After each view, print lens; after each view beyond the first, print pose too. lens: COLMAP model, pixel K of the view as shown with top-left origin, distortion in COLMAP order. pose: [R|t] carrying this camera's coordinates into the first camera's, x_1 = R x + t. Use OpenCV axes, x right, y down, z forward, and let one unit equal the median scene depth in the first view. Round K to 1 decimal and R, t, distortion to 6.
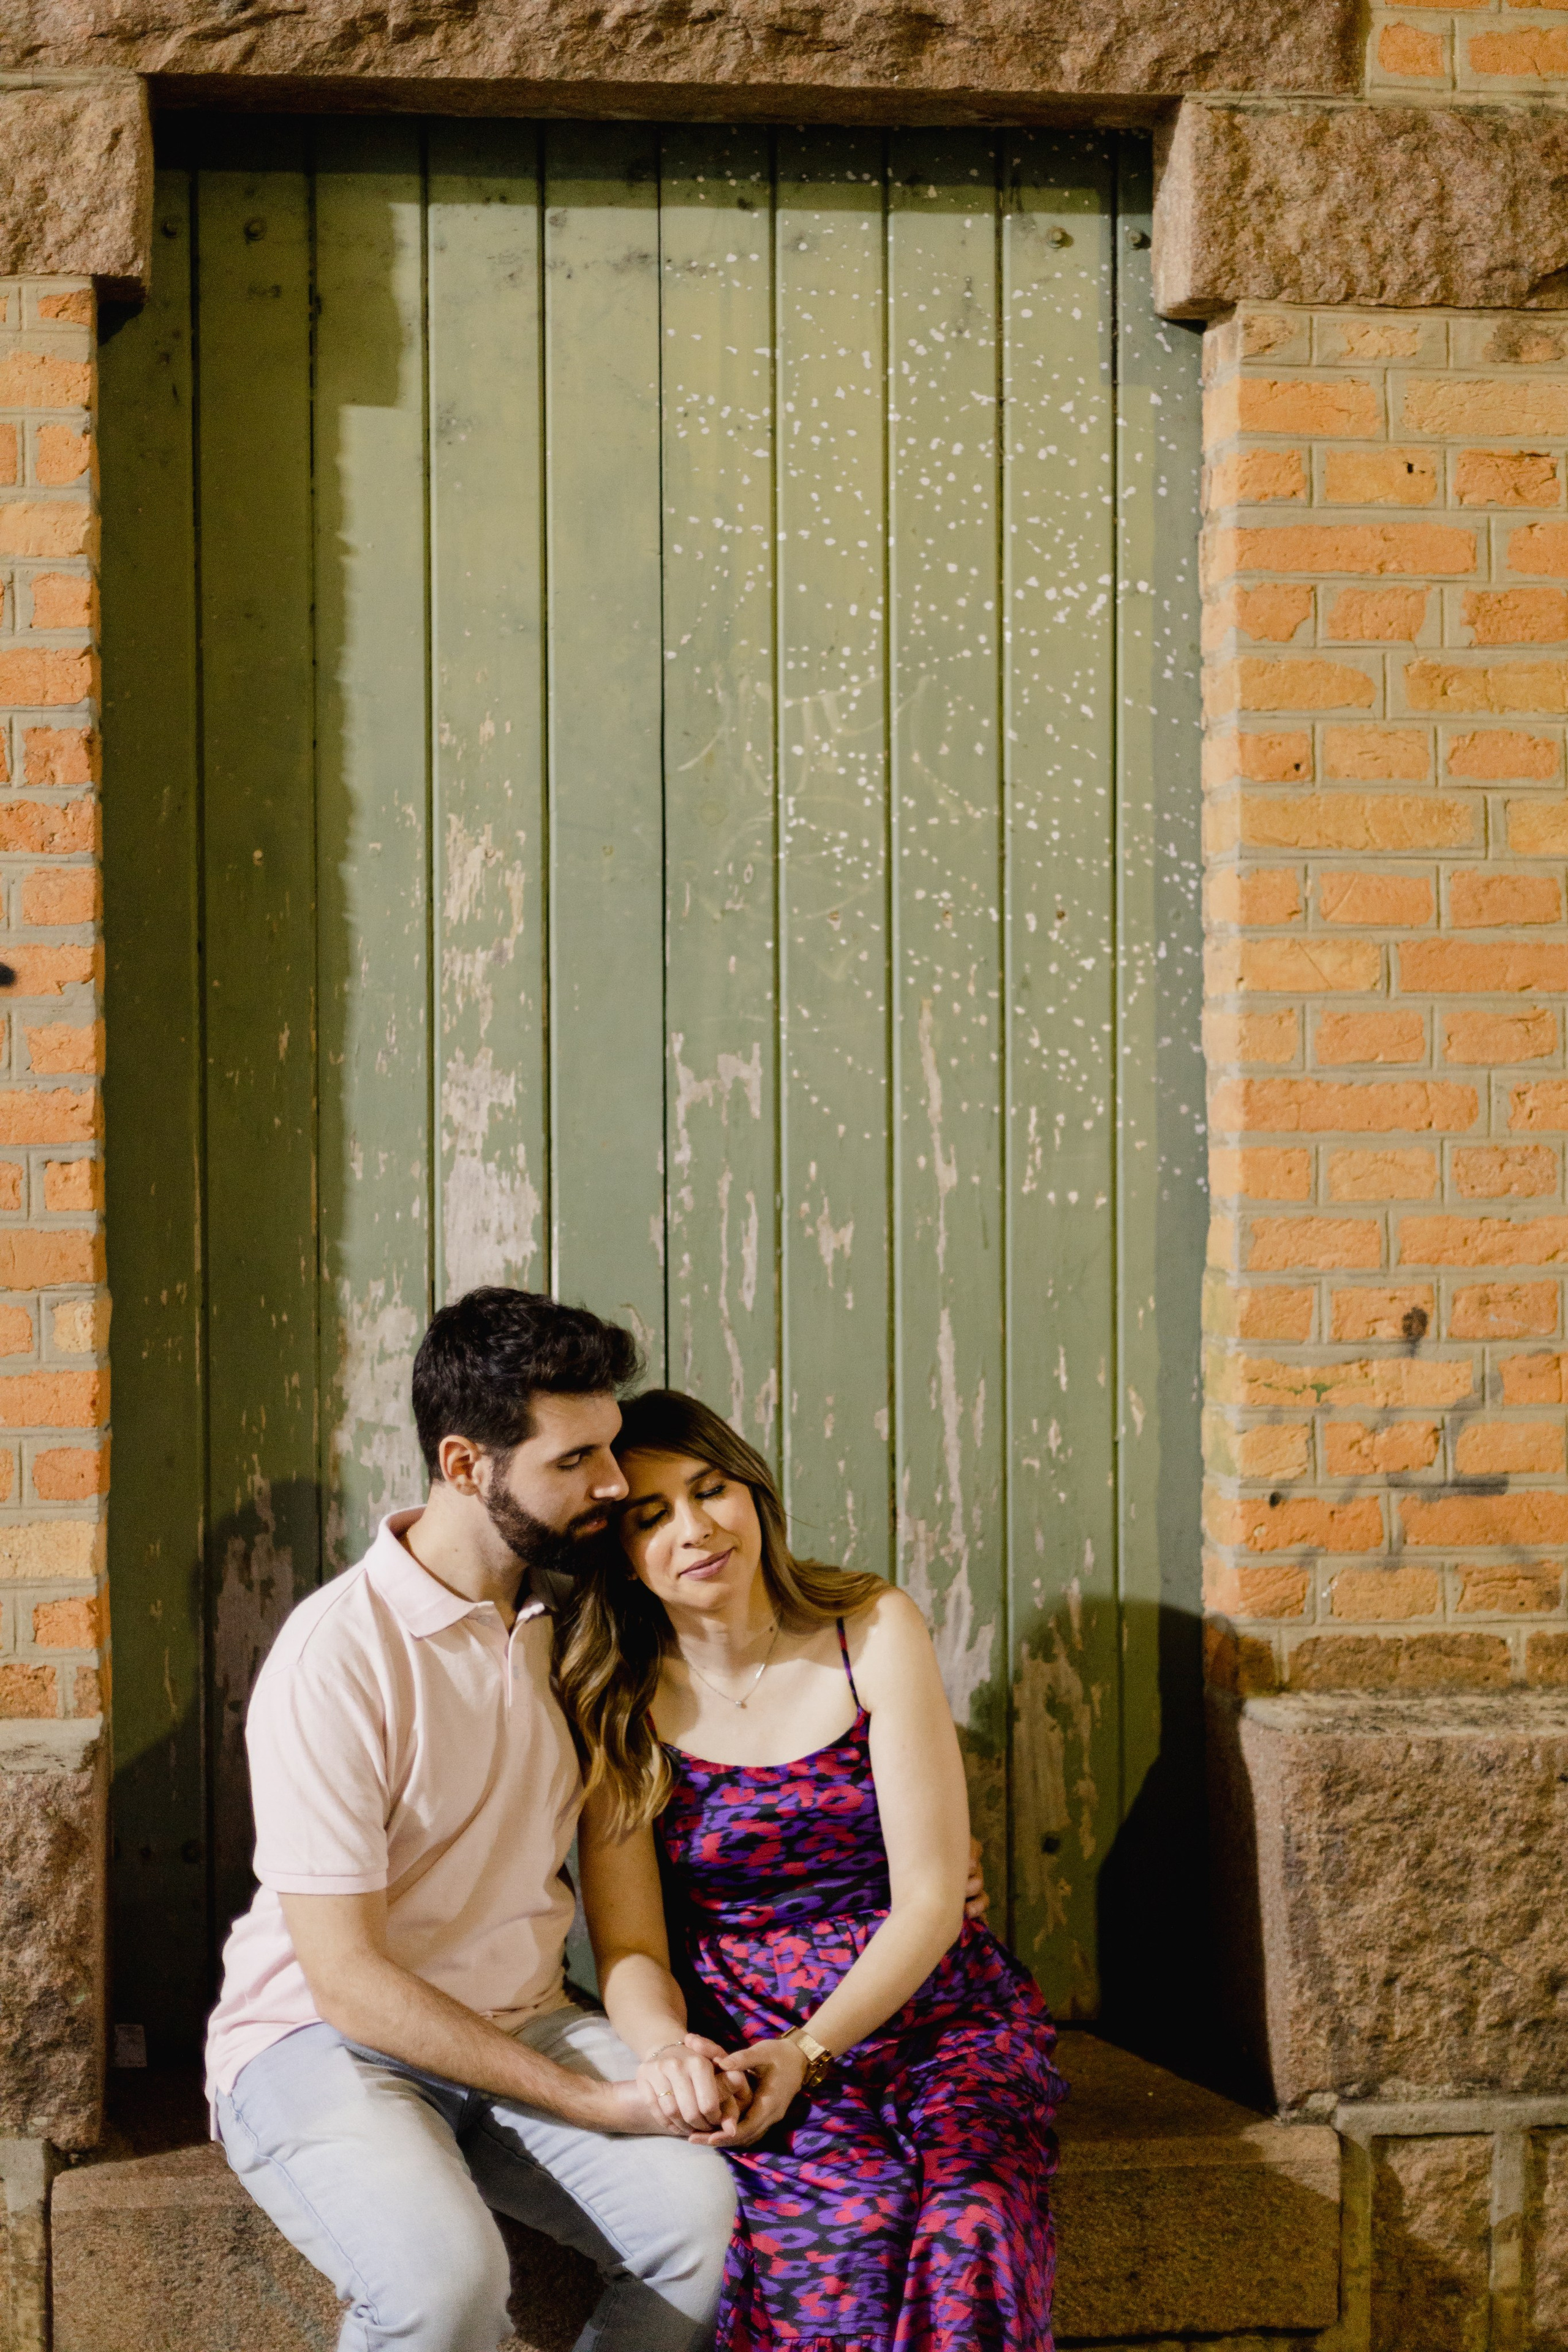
lens RADIAL K [[3378.7, 0, 784.0], [0, 3378.7, 1176.0], [0, 0, 1]] dist [-0.014237, -0.041114]
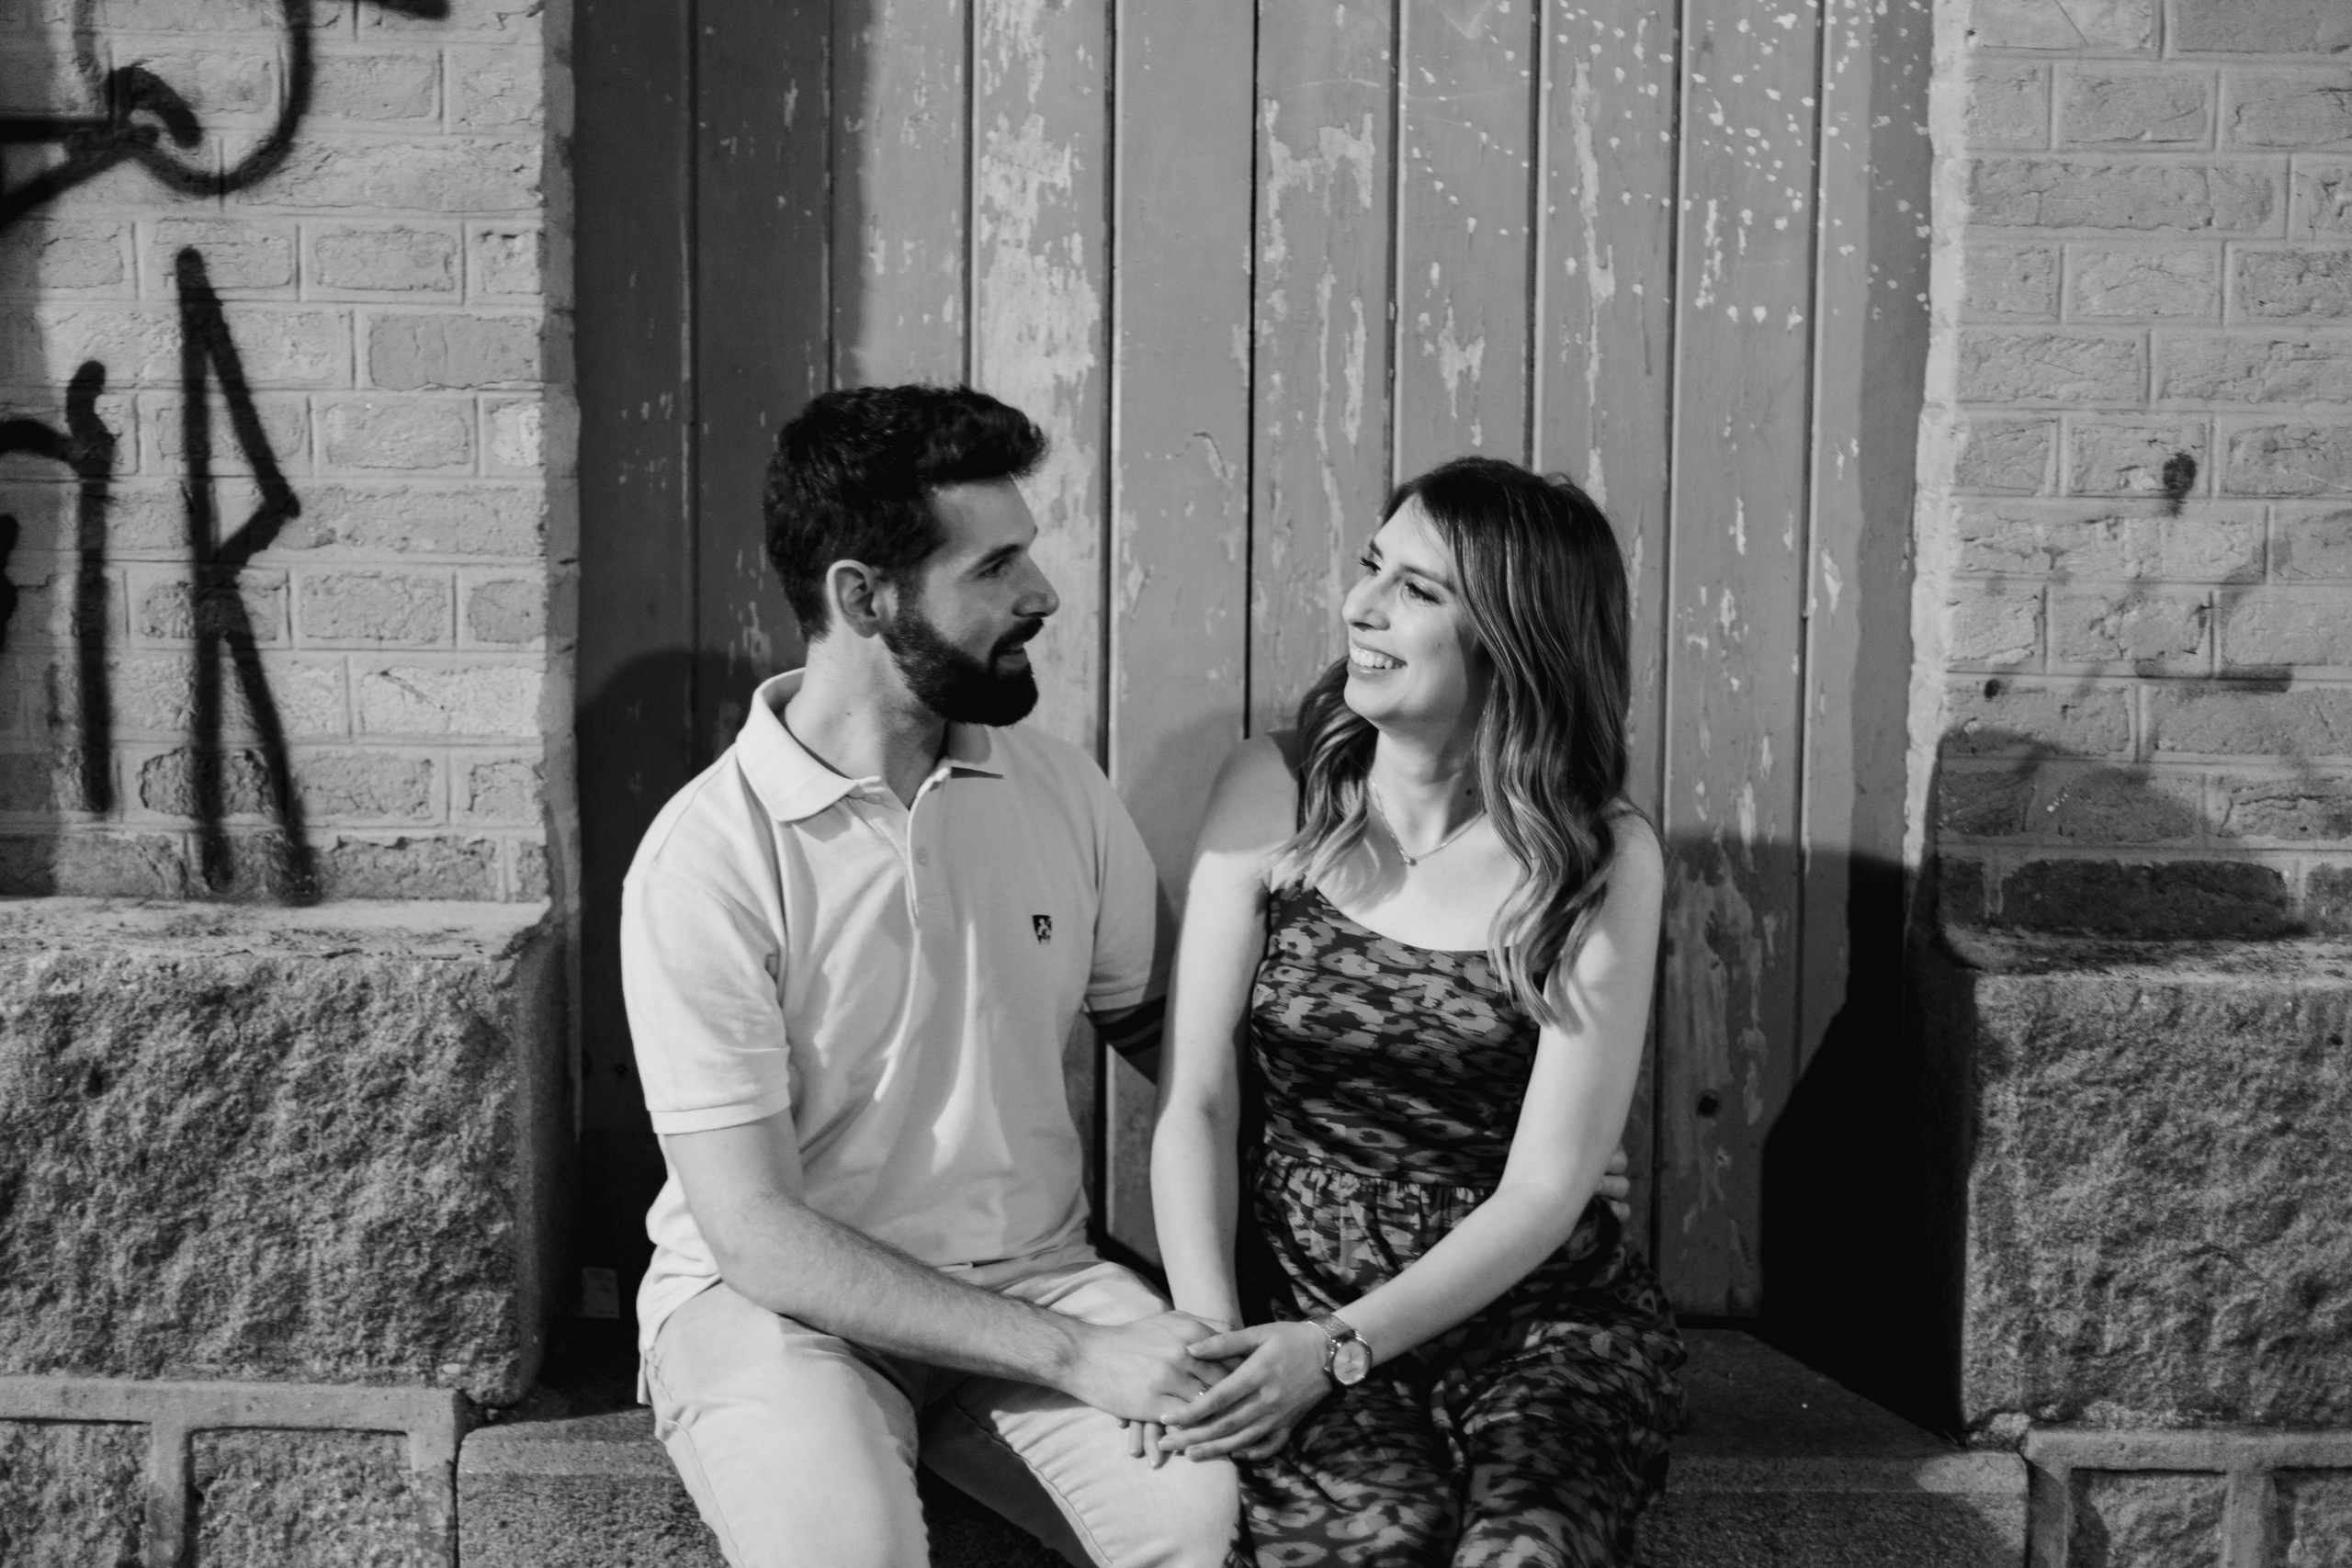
lens RADIAL K [[3646.3, 0, 1188.8], [0, 3646.3, 750.2], [0, 0, 1]] dist [-0.027540, -0.020280]
pose [[0.992710, 0.029000, -0.116984, 0.057179], [-0.018749, 0.995962, 0.087800, 0.037706], [0.119058, -0.084967, 0.989245, 0.118026]]
